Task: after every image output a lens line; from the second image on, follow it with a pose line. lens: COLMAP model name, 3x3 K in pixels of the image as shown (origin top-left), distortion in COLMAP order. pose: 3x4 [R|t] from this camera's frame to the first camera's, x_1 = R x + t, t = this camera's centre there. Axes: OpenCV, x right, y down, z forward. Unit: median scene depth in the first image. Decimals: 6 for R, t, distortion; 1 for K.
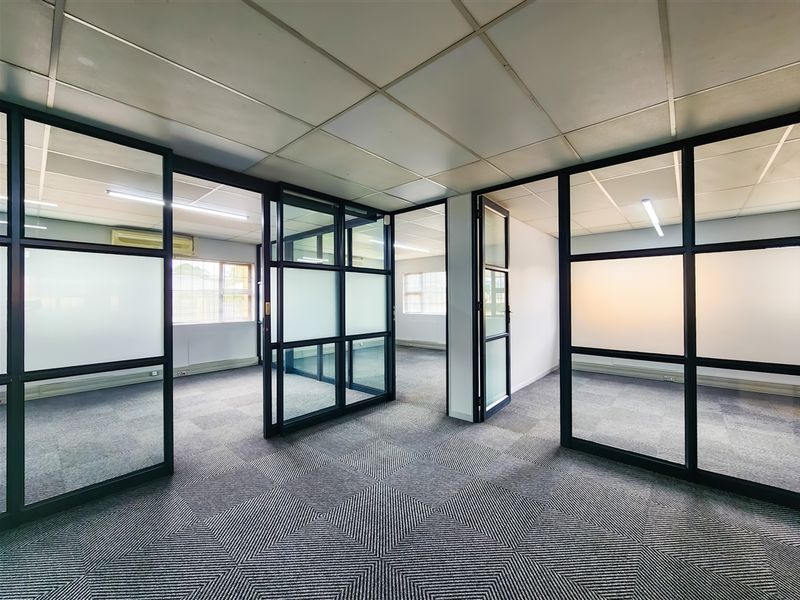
lens RADIAL K [[328.6, 0, 401.6], [0, 328.6, 299.3], [0, 0, 1]] dist [-0.000107, -0.001020]
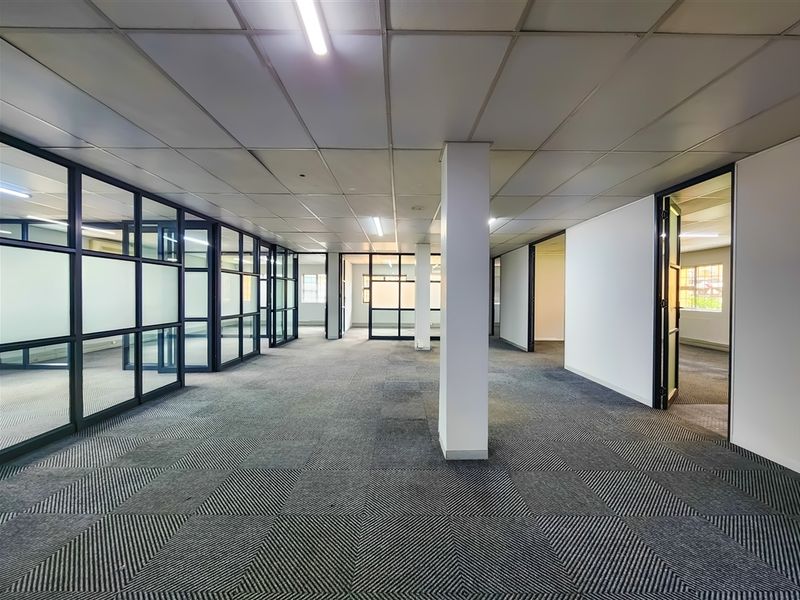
lens RADIAL K [[328.6, 0, 401.6], [0, 328.6, 299.3], [0, 0, 1]] dist [-0.000107, -0.001020]
pose [[0.749431, 0.004746, 0.662066, -0.371006], [-0.017669, 0.999762, 0.012834, 0.001726], [-0.661847, -0.021316, 0.749336, -0.427304]]
